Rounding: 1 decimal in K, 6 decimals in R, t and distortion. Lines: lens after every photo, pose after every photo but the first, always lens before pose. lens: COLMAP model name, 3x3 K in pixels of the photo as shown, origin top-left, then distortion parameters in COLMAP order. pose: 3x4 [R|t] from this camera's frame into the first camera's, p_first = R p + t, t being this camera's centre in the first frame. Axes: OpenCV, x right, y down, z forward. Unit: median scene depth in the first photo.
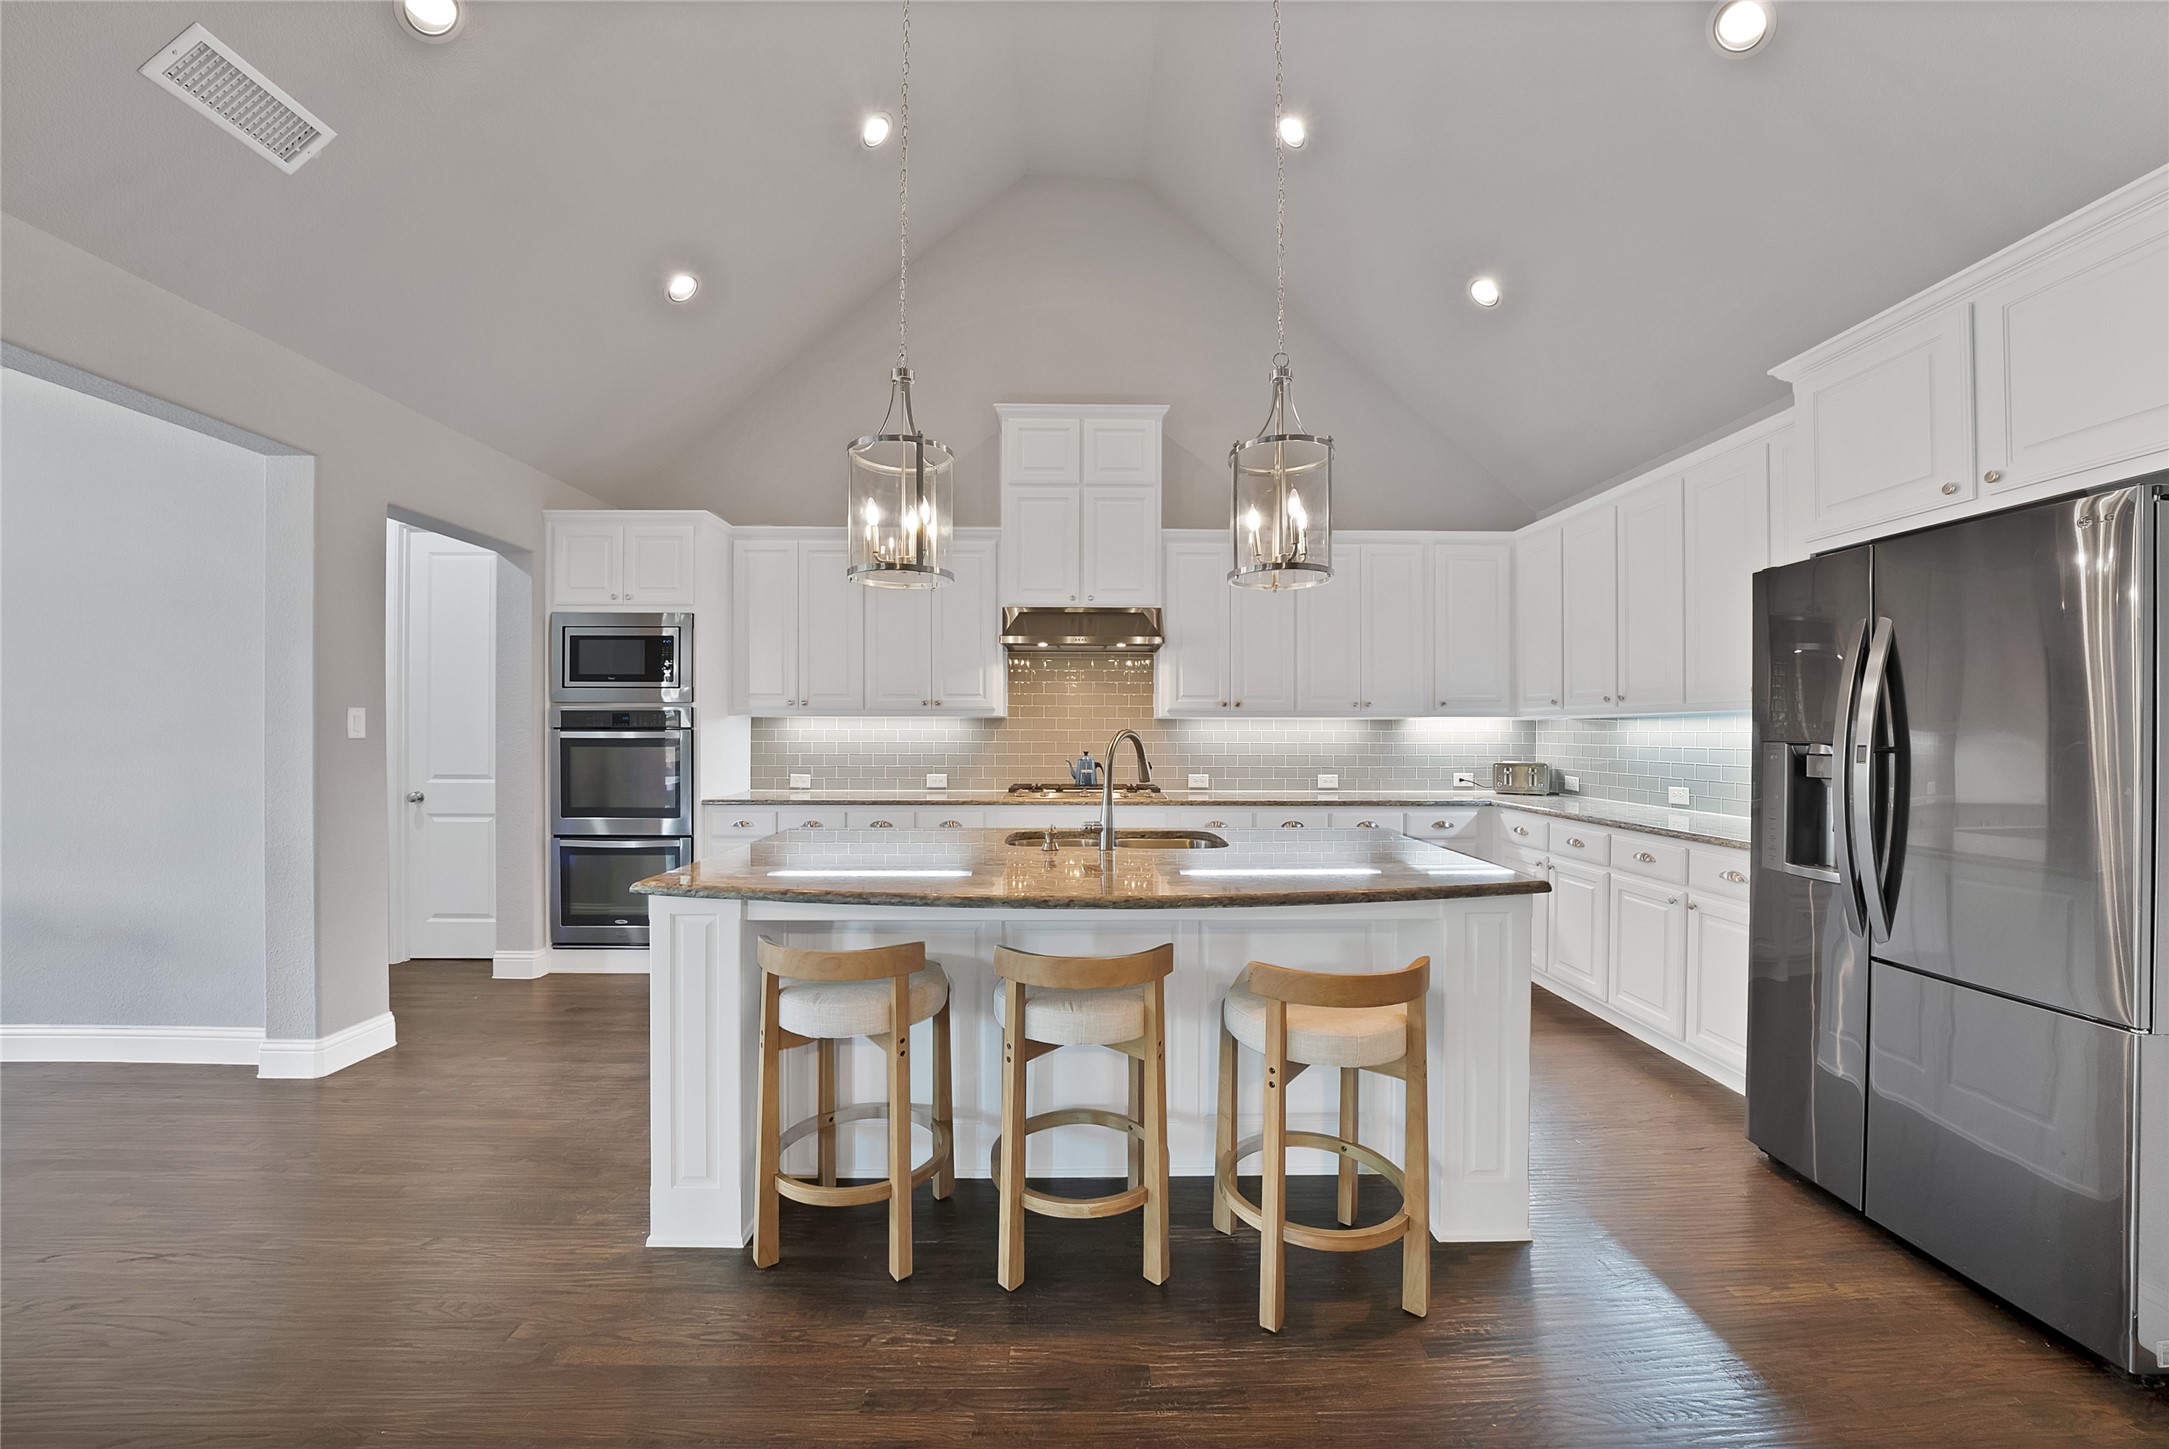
lens RADIAL K [[780.7, 0, 1092.3], [0, 780.7, 734.5], [0, 0, 1]] dist [-0.022119, 0.000183]
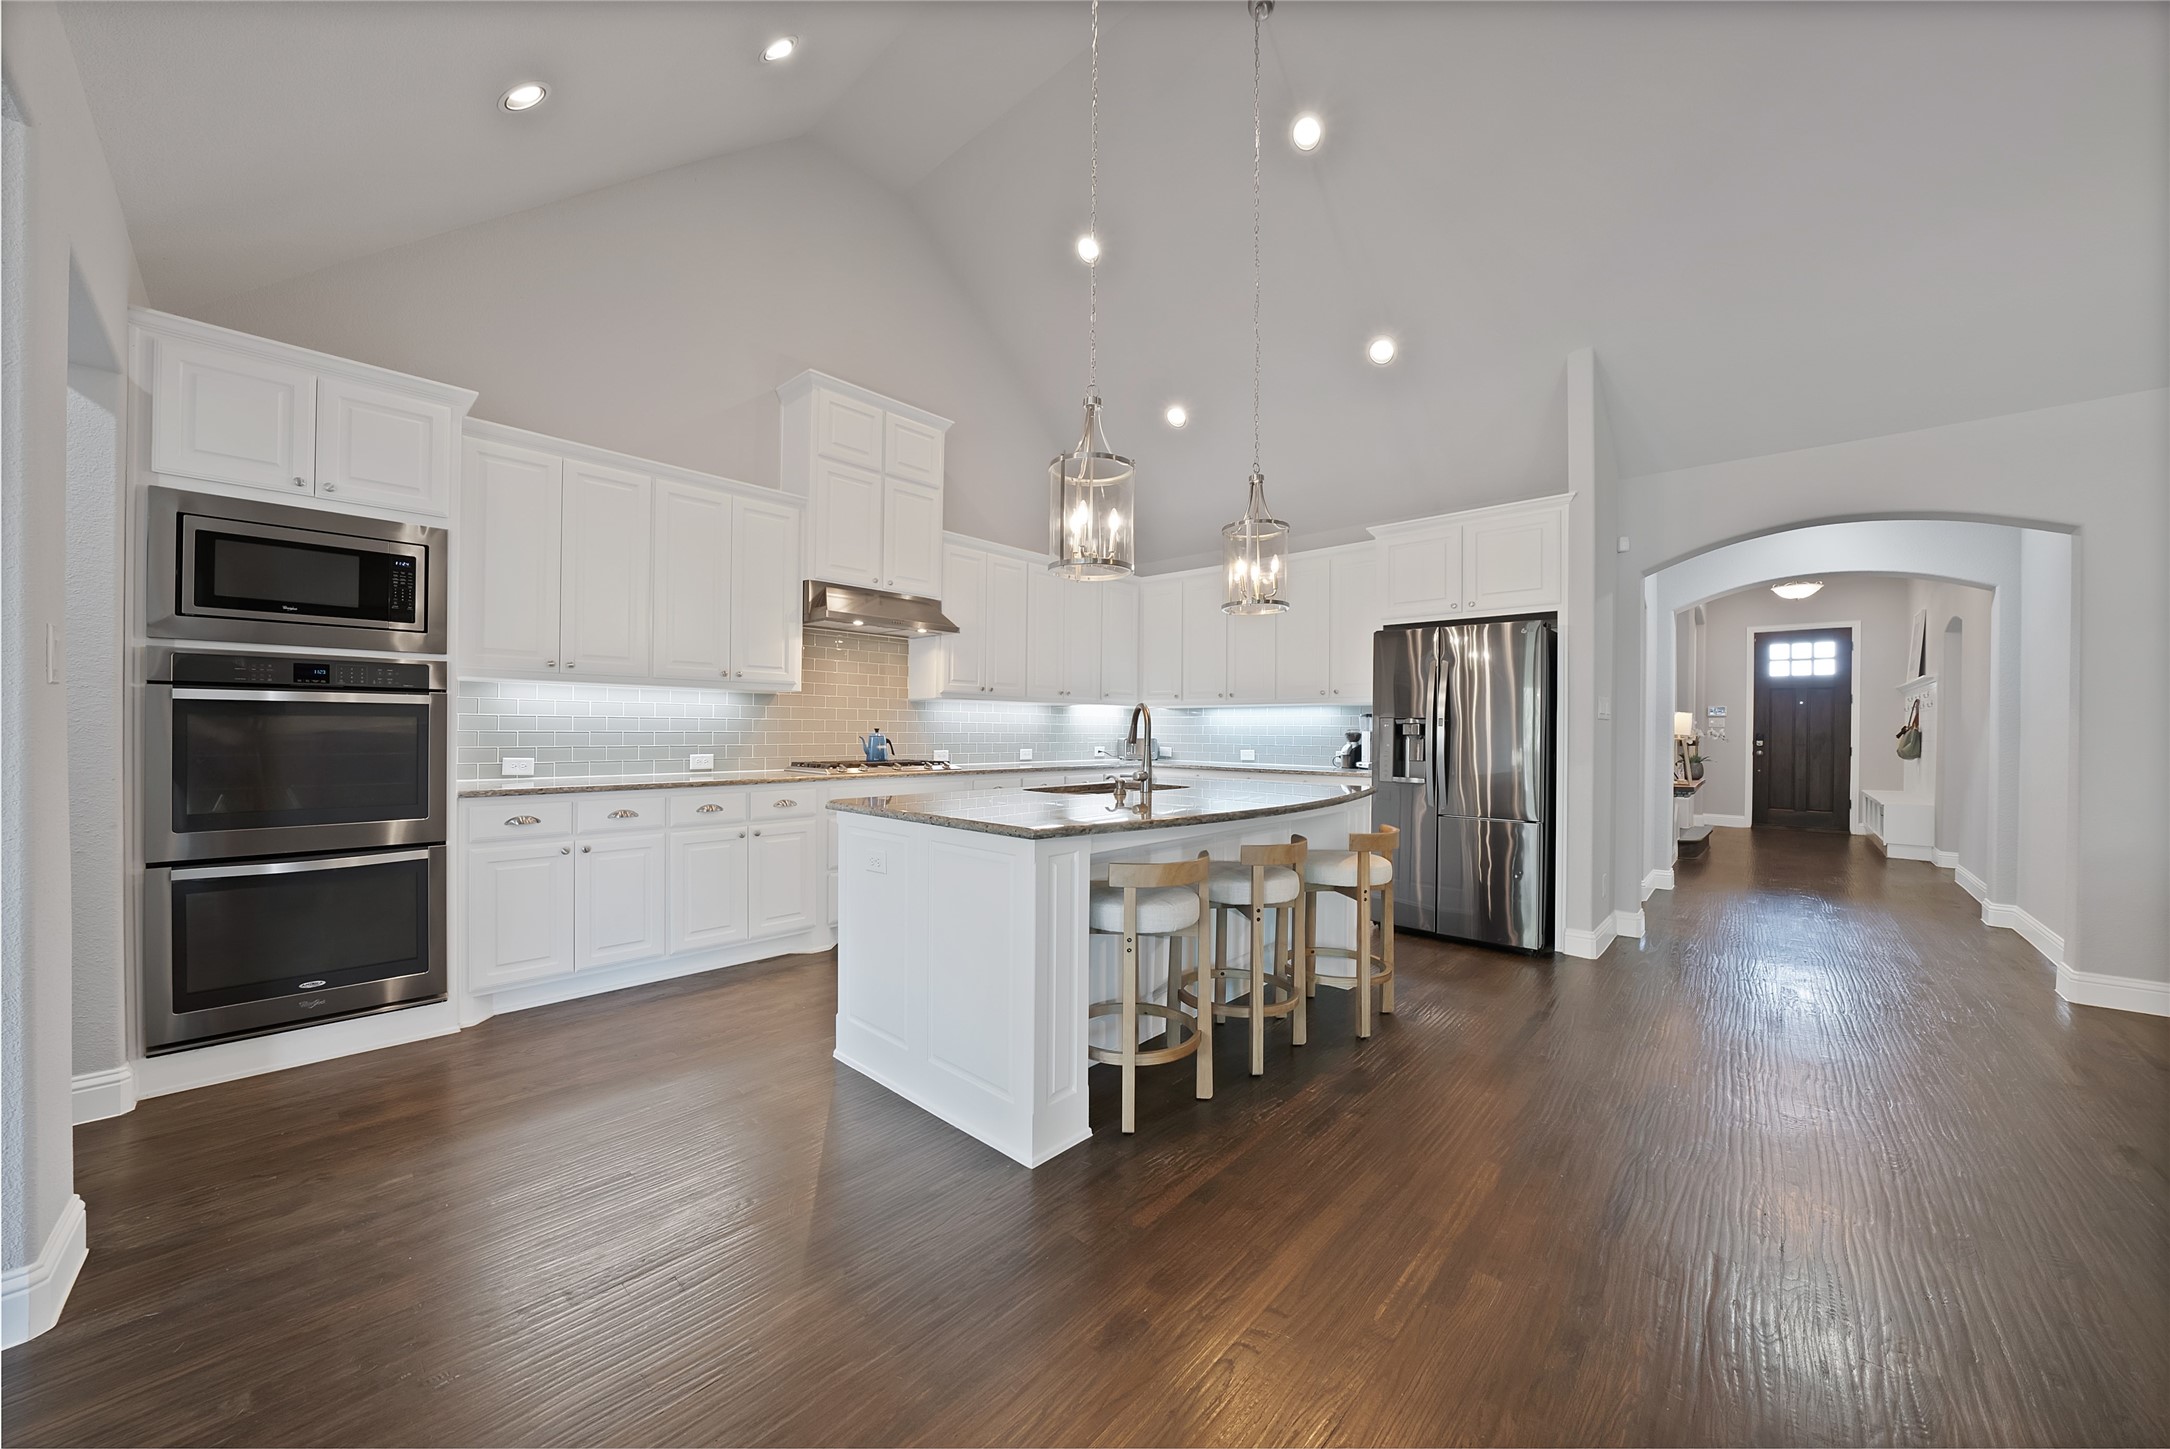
lens RADIAL K [[767.1, 0, 1085.6], [0, 767.1, 730.2], [0, 0, 1]] dist [-0.014177, -0.000033]
pose [[0.692834, 0.004155, 0.721085, -0.581085], [-0.006152, 0.999981, 0.000149, 0.022887], [-0.721071, -0.004540, 0.692846, 0.087723]]
